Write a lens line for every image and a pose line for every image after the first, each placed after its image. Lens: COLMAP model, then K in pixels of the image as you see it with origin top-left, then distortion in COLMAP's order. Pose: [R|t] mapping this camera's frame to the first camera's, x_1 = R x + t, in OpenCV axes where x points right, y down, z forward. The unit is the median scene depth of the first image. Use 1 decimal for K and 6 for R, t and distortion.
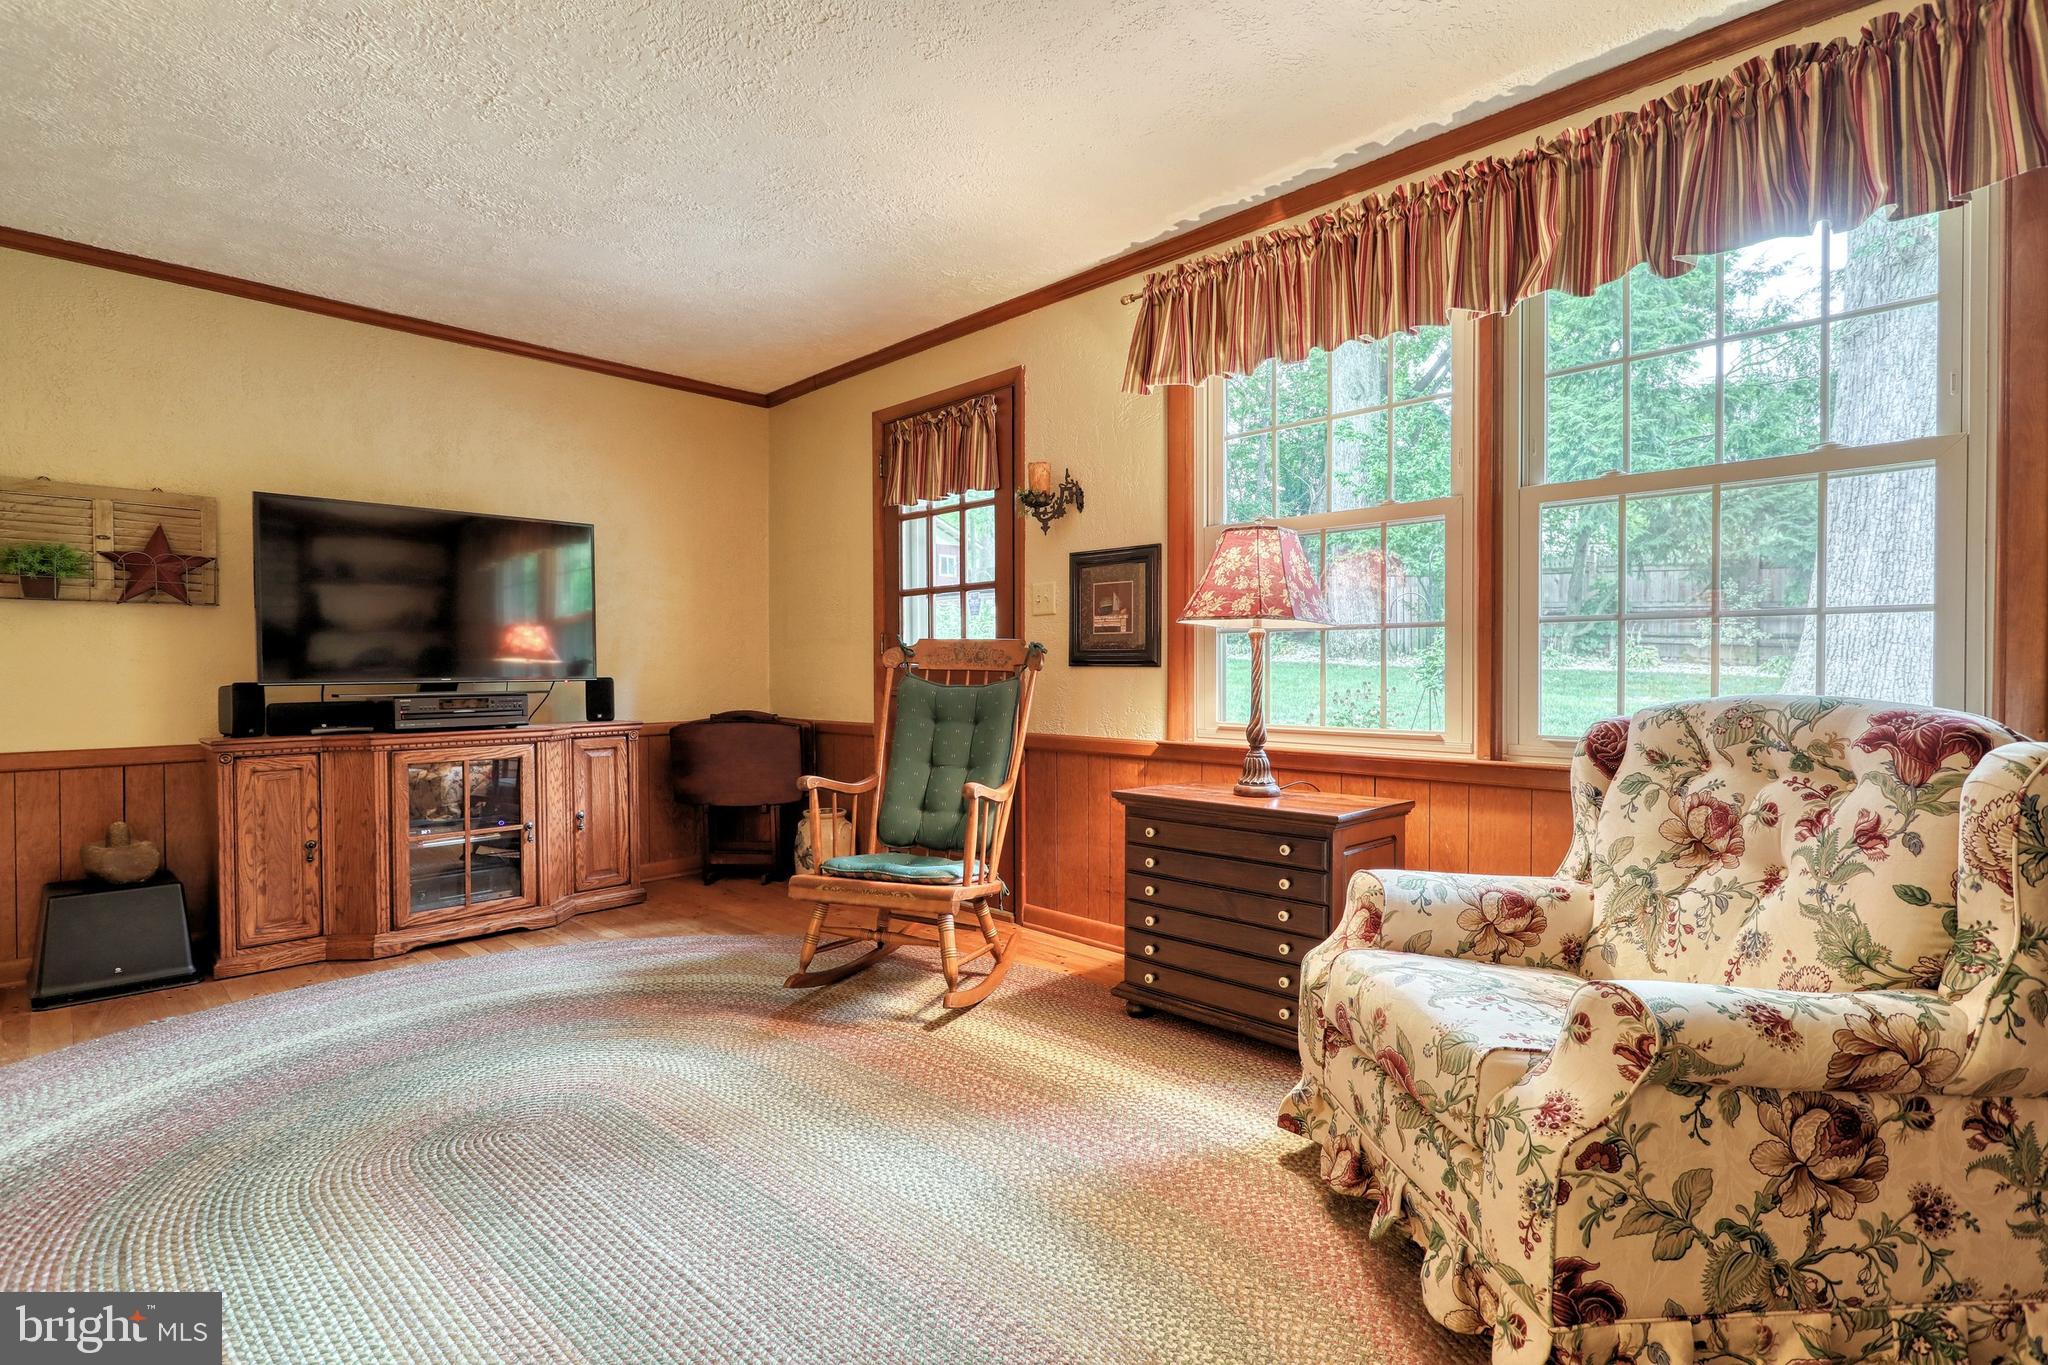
lens RADIAL K [[971.5, 0, 1025.7], [0, 971.5, 673.8], [0, 0, 1]] dist [-0.001676, 0.001043]
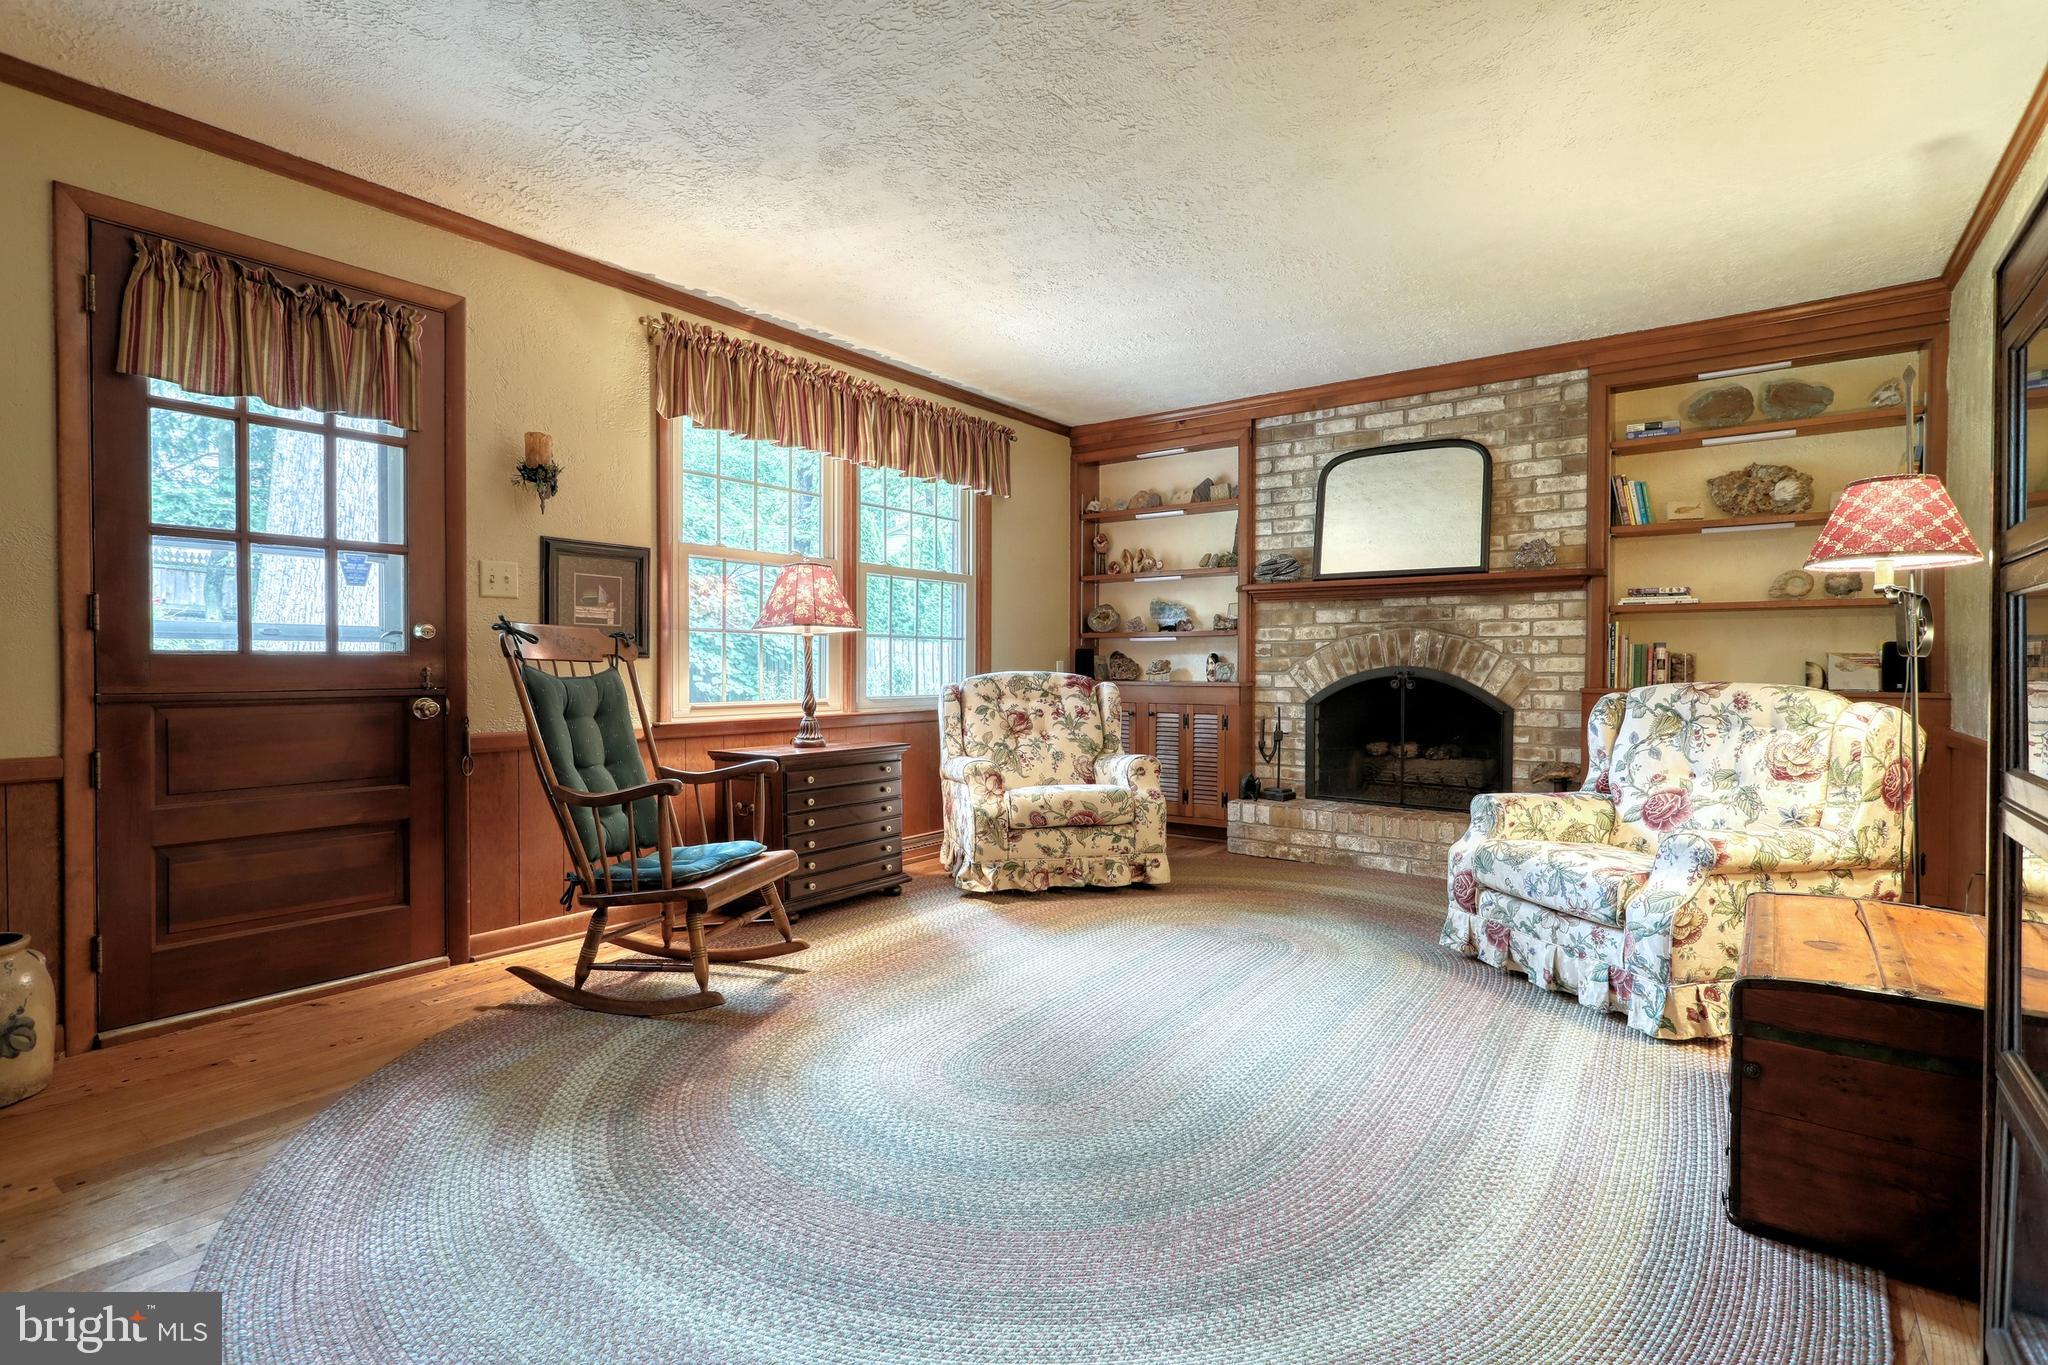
lens RADIAL K [[971.5, 0, 1025.7], [0, 971.5, 673.8], [0, 0, 1]] dist [-0.001676, 0.001043]
pose [[-0.139312, -0.011455, 0.990182, -1.210643], [0.001310, 0.999930, 0.011752, -0.001906], [-0.990248, 0.002935, -0.139287, 0.851682]]
